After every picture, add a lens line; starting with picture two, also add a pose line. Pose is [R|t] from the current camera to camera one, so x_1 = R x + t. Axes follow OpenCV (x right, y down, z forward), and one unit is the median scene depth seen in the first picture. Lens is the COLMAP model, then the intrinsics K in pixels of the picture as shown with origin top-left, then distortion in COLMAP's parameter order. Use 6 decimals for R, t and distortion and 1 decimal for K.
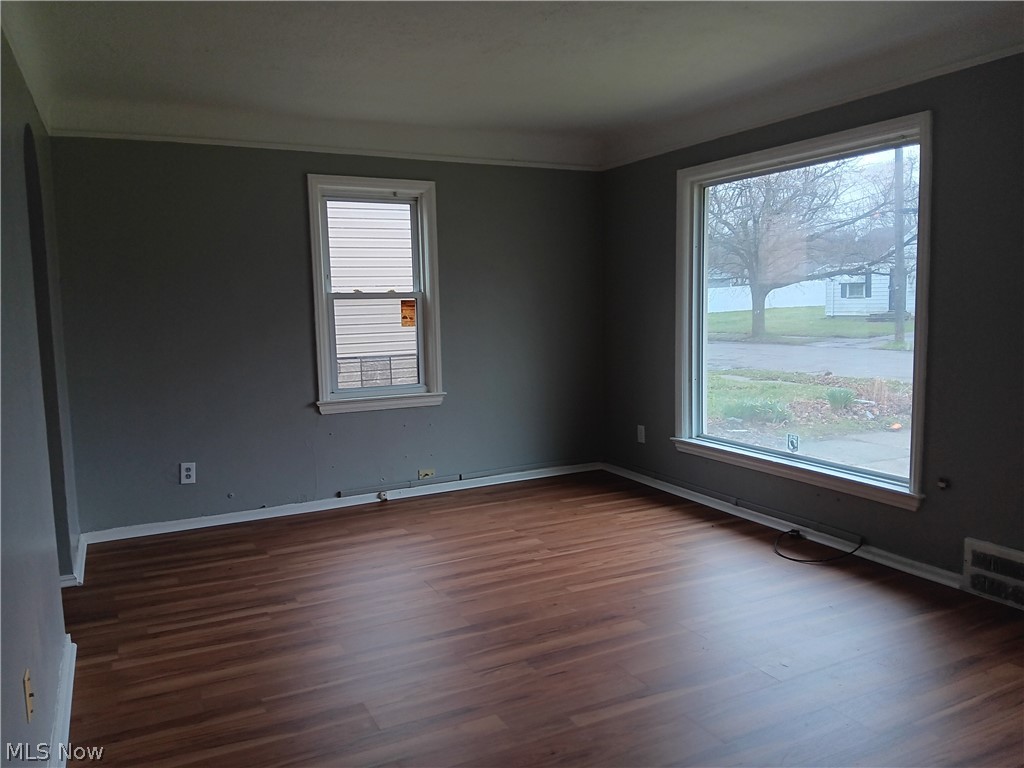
lens RADIAL K [[815.2, 0, 522.1], [0, 815.2, 378.9], [0, 0, 1]] dist [0.049177, -0.070231]
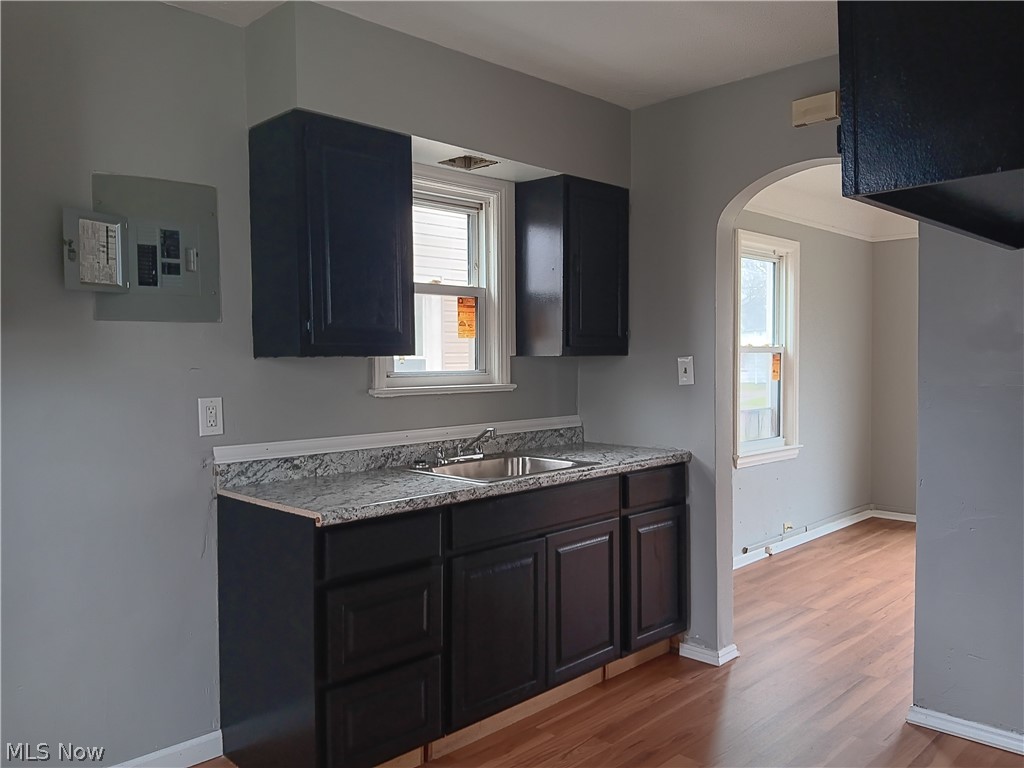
lens RADIAL K [[815.2, 0, 513.0], [0, 815.2, 389.4], [0, 0, 1]] dist [0.049177, -0.070231]
pose [[0.946590, 0.007597, 0.322351, -0.803164], [0.015635, 0.997465, -0.069422, 0.013040], [-0.322061, 0.070754, 0.944071, 0.148205]]
